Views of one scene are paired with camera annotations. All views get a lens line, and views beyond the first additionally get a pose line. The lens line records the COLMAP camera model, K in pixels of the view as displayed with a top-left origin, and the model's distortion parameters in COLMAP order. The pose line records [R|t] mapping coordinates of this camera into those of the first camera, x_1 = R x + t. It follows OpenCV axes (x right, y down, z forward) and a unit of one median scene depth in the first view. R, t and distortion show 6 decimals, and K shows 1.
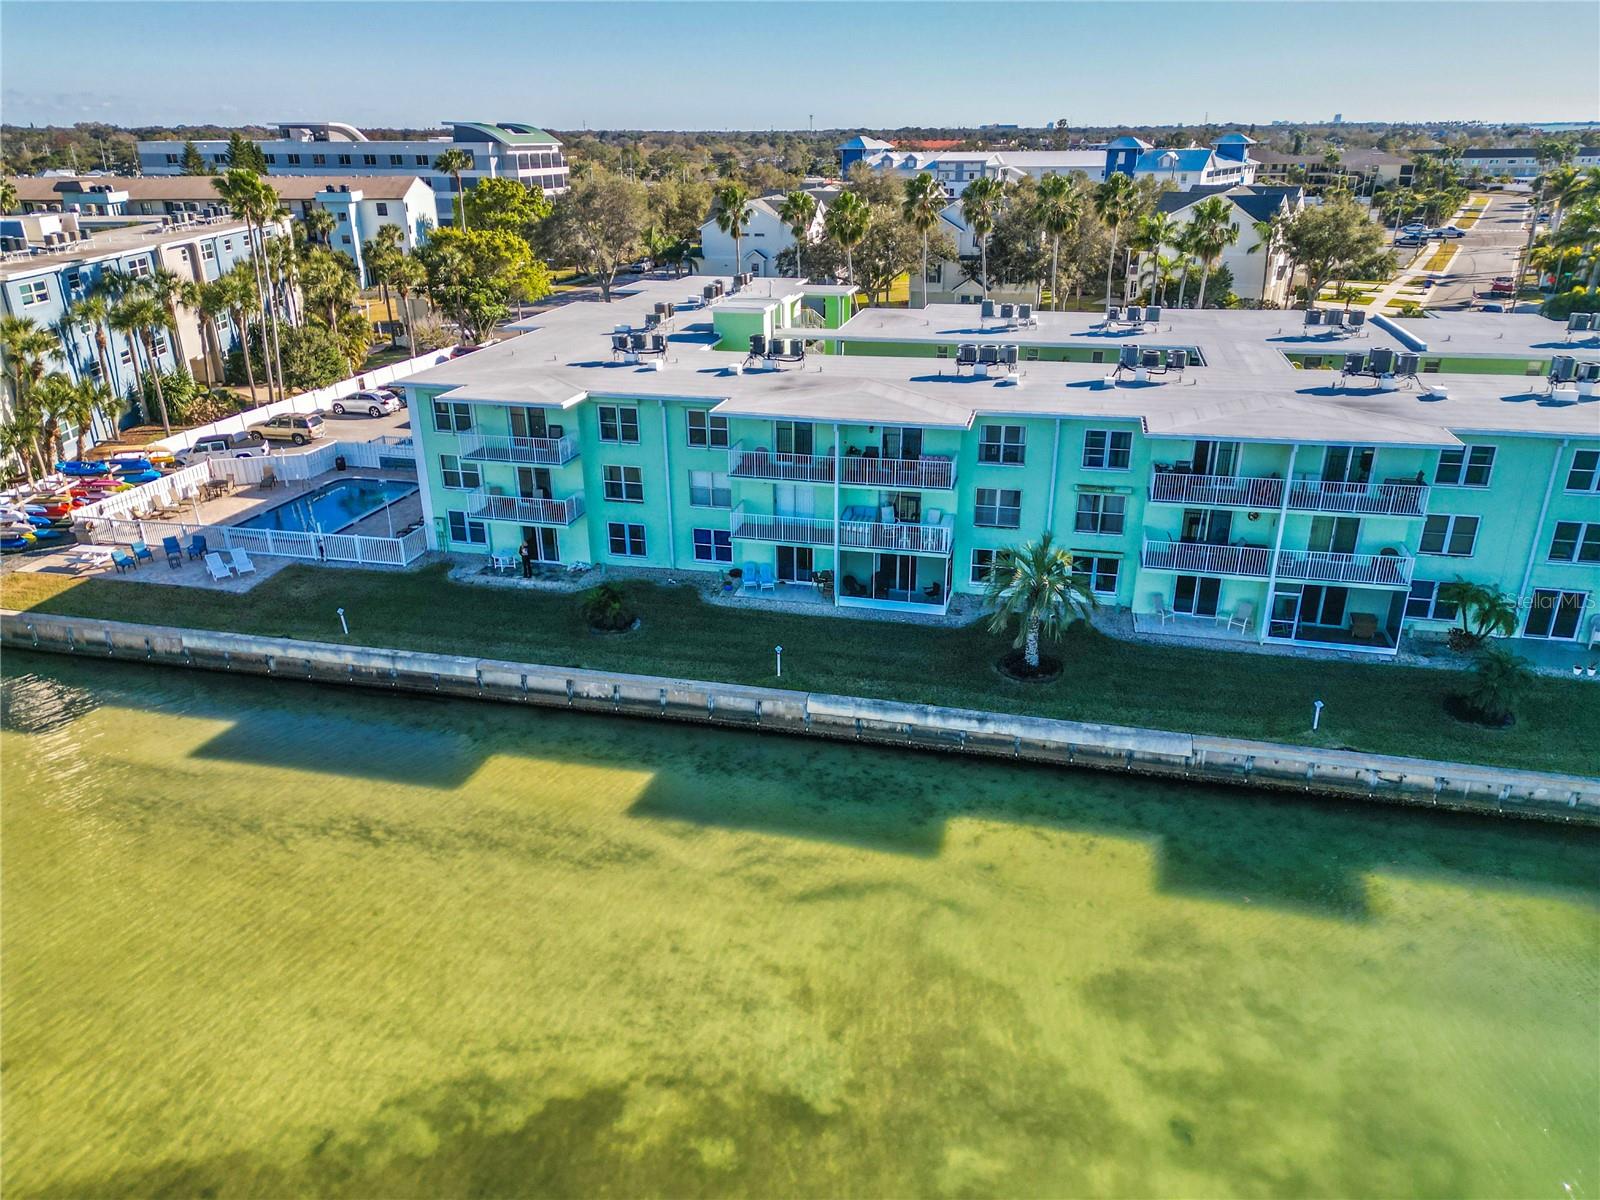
lens RADIAL K [[1117.7, 0, 793.4], [0, 1117.7, 598.9], [0, 0, 1]] dist [0.083791, -0.079385]
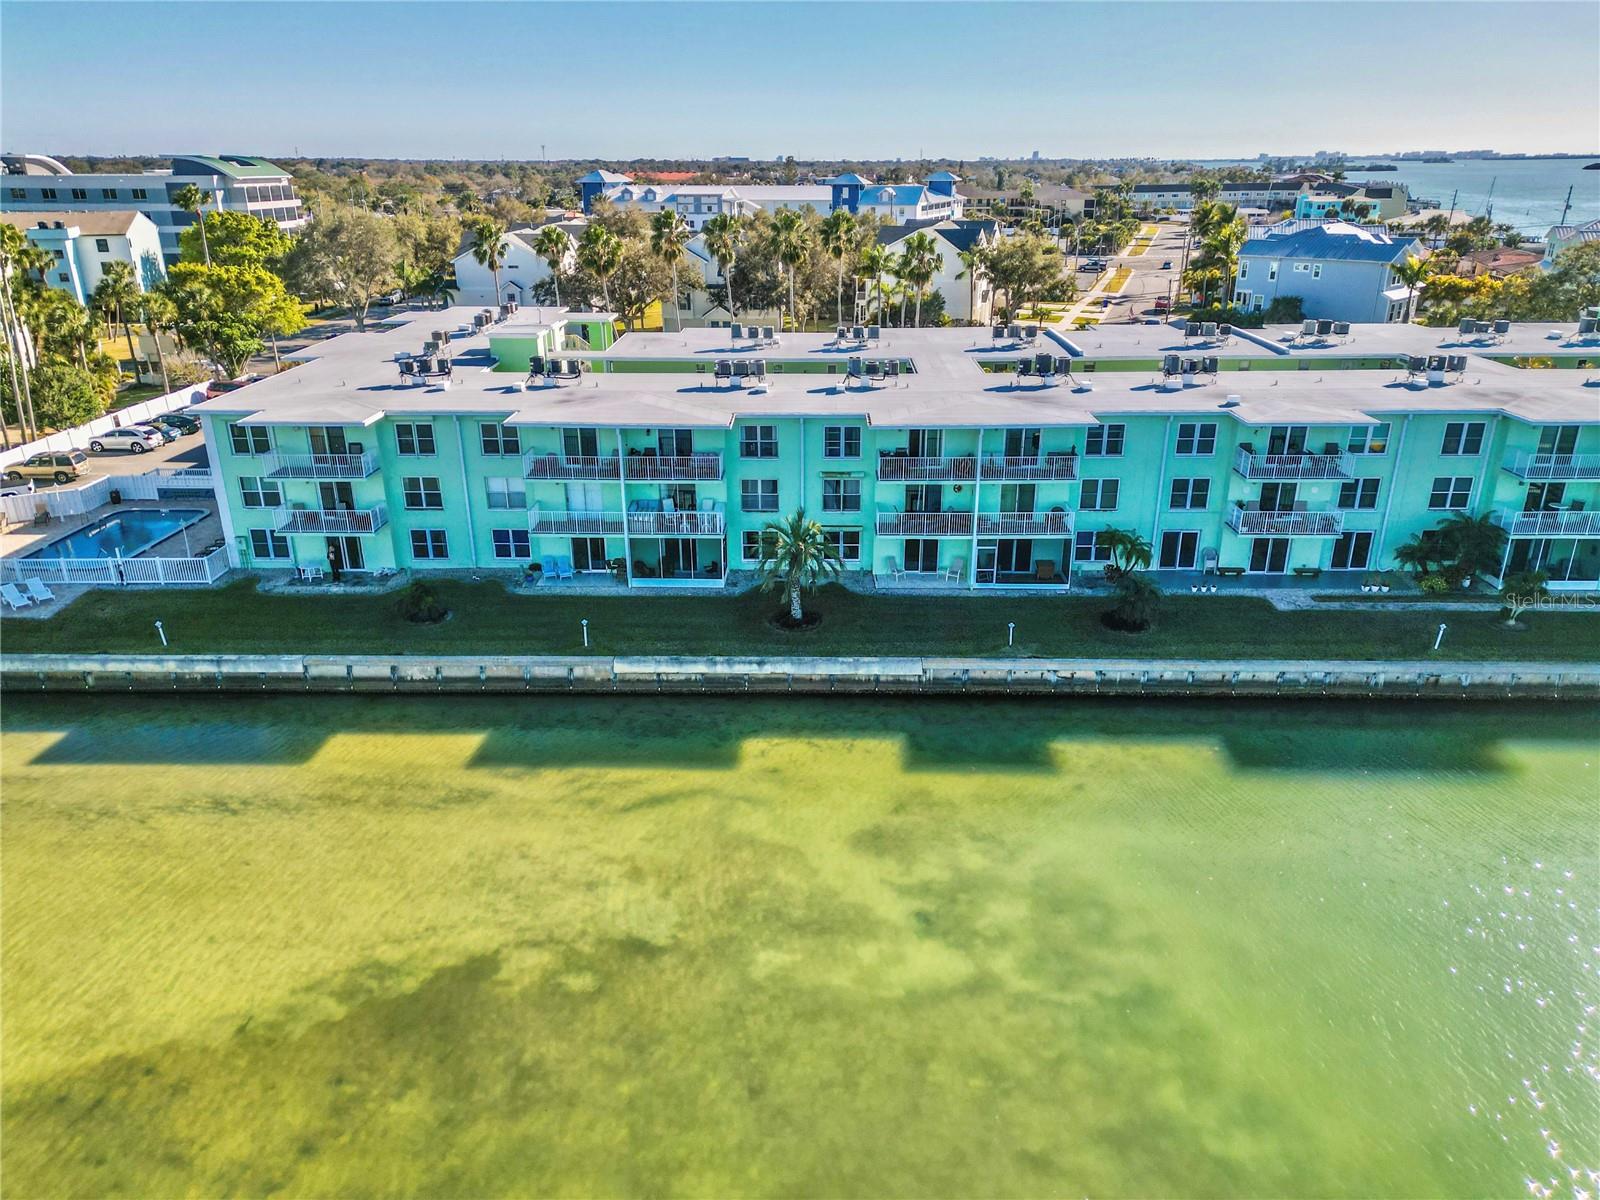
lens RADIAL K [[1116.0, 0, 793.7], [0, 1116.0, 601.2], [0, 0, 1]] dist [0.090359, -0.091501]
pose [[0.976389, -0.075224, 0.202500, -0.028606], [0.079567, 0.996740, -0.013380, 0.046459], [-0.200833, 0.029177, 0.979191, -0.154065]]
